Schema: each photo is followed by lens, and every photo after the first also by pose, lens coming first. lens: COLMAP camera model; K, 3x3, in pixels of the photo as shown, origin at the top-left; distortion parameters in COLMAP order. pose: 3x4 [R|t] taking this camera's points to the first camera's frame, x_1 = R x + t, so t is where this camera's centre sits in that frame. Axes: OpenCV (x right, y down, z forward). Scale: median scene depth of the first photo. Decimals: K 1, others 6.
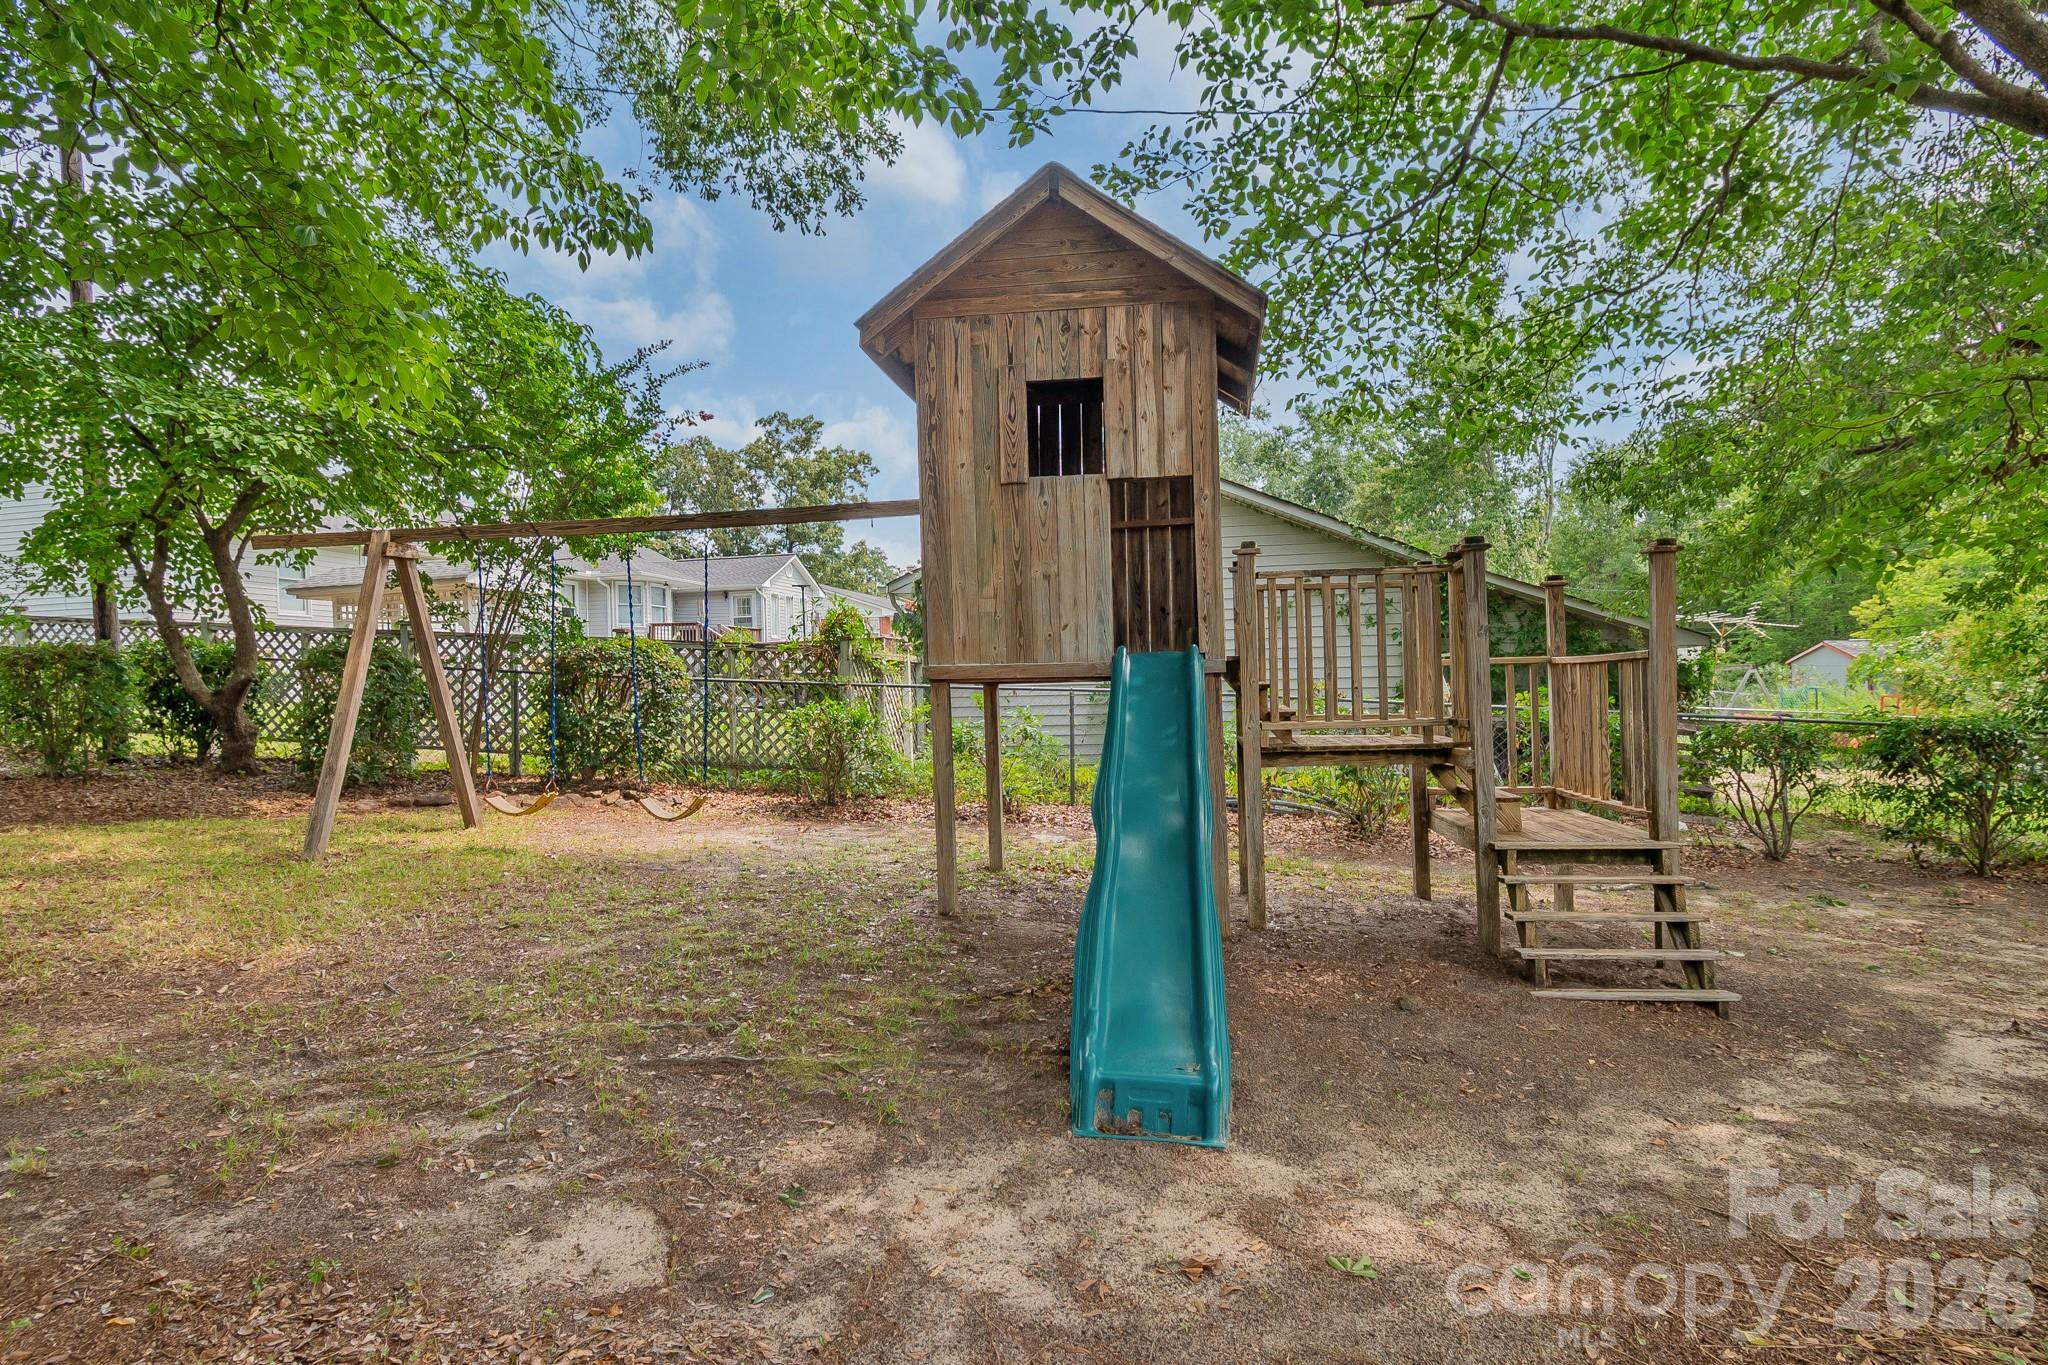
lens RADIAL K [[1114.4, 0, 1034.9], [0, 1114.4, 683.3], [0, 0, 1]] dist [-0.001181, -0.000291]
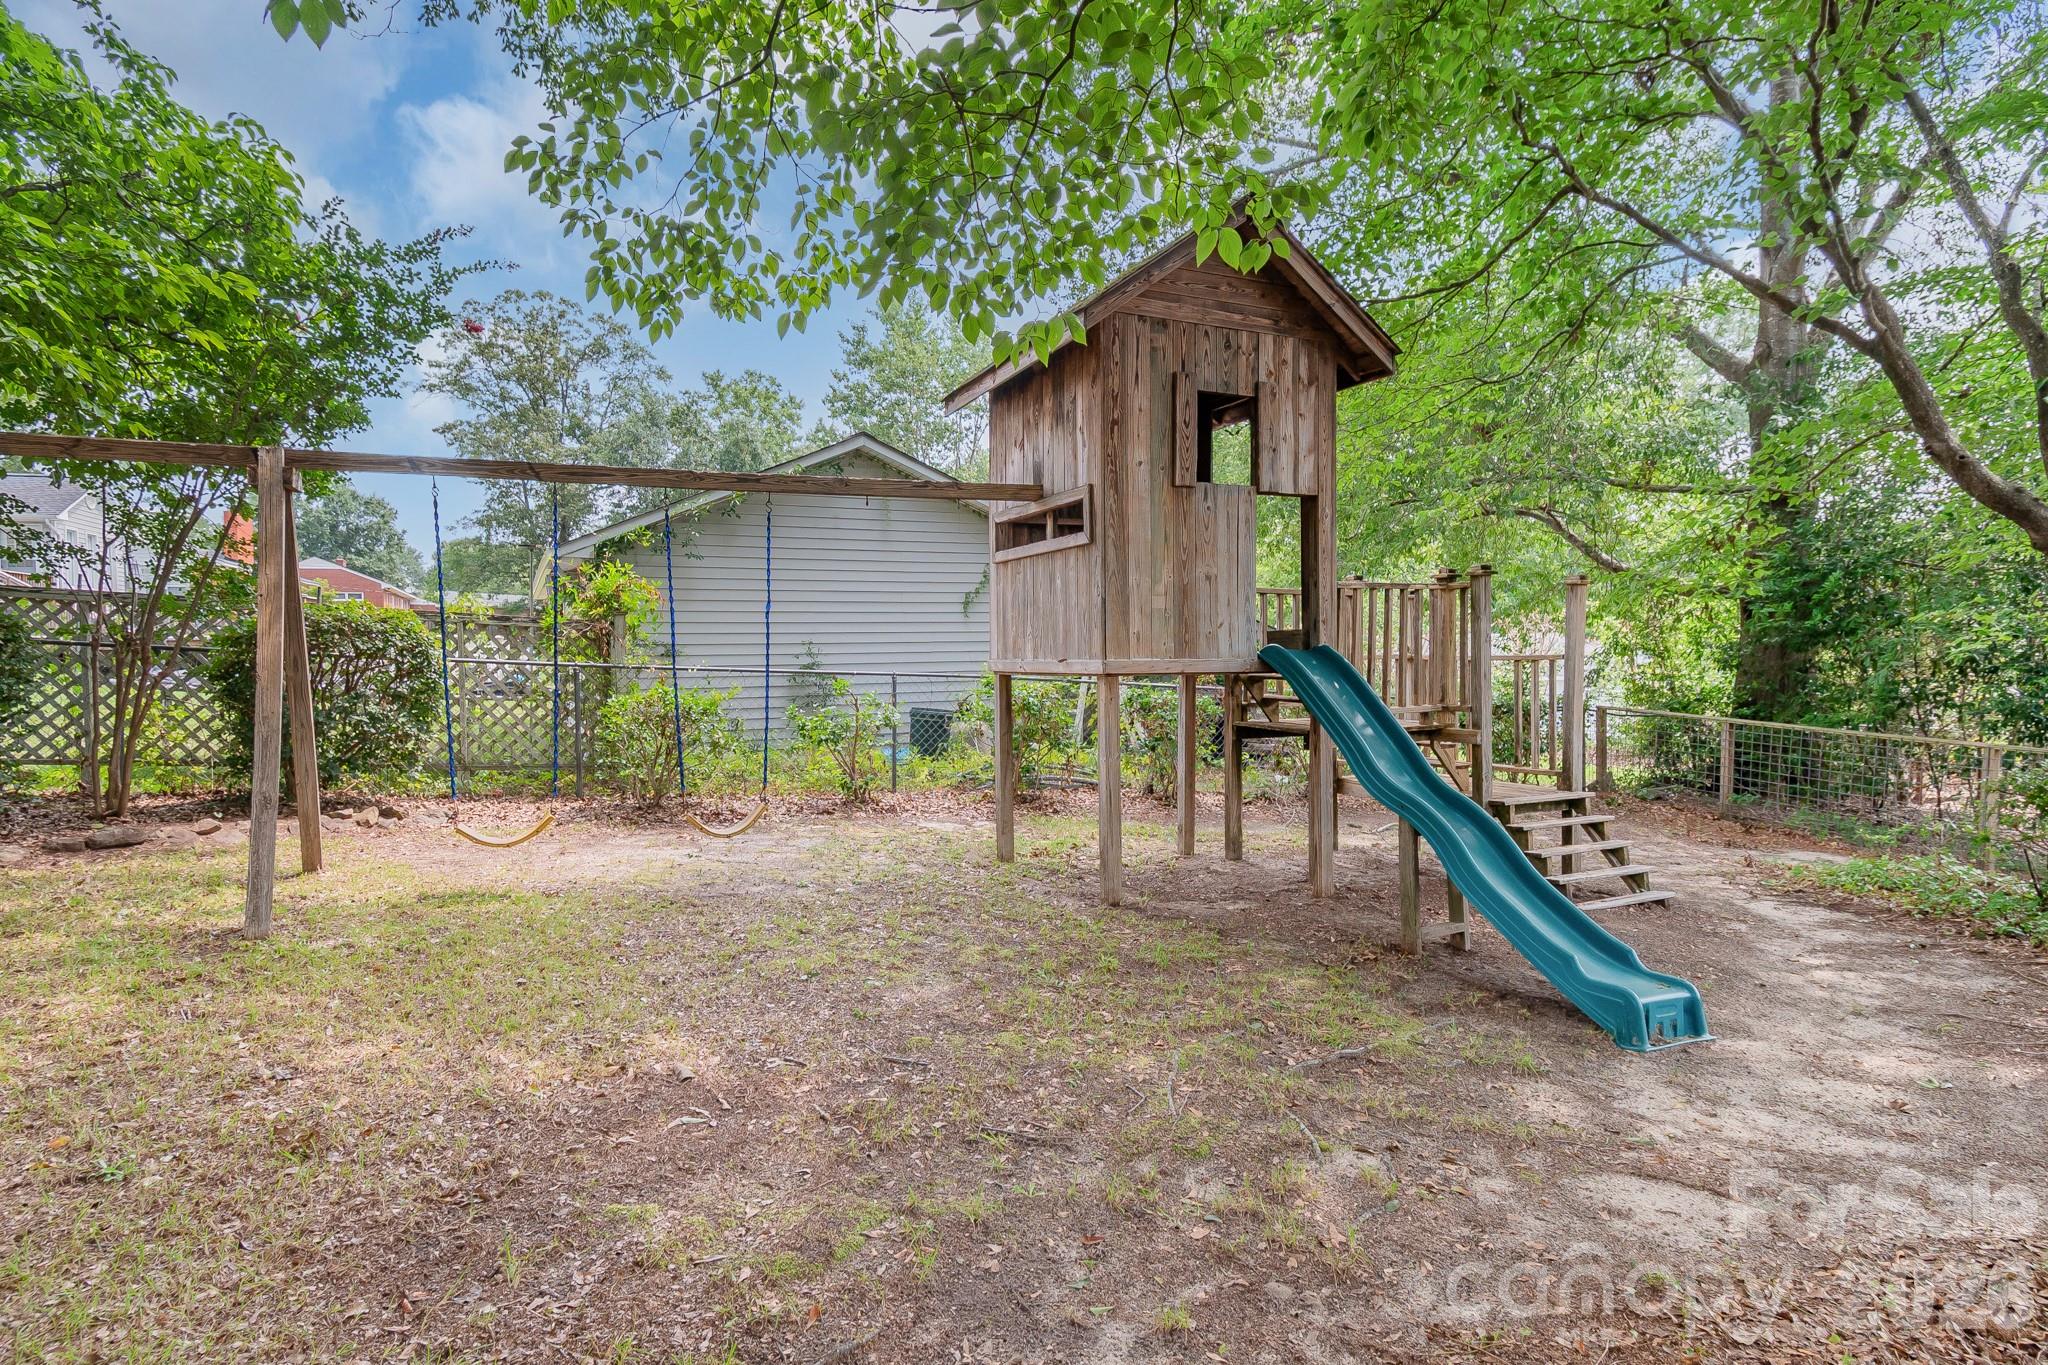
lens RADIAL K [[1114.4, 0, 1036.2], [0, 1114.4, 681.4], [0, 0, 1]] dist [-0.001181, -0.000291]
pose [[0.827809, -0.001545, 0.561008, -0.892628], [-0.011761, 0.999729, 0.020107, -0.019617], [-0.560887, -0.023242, 0.827566, 0.259001]]
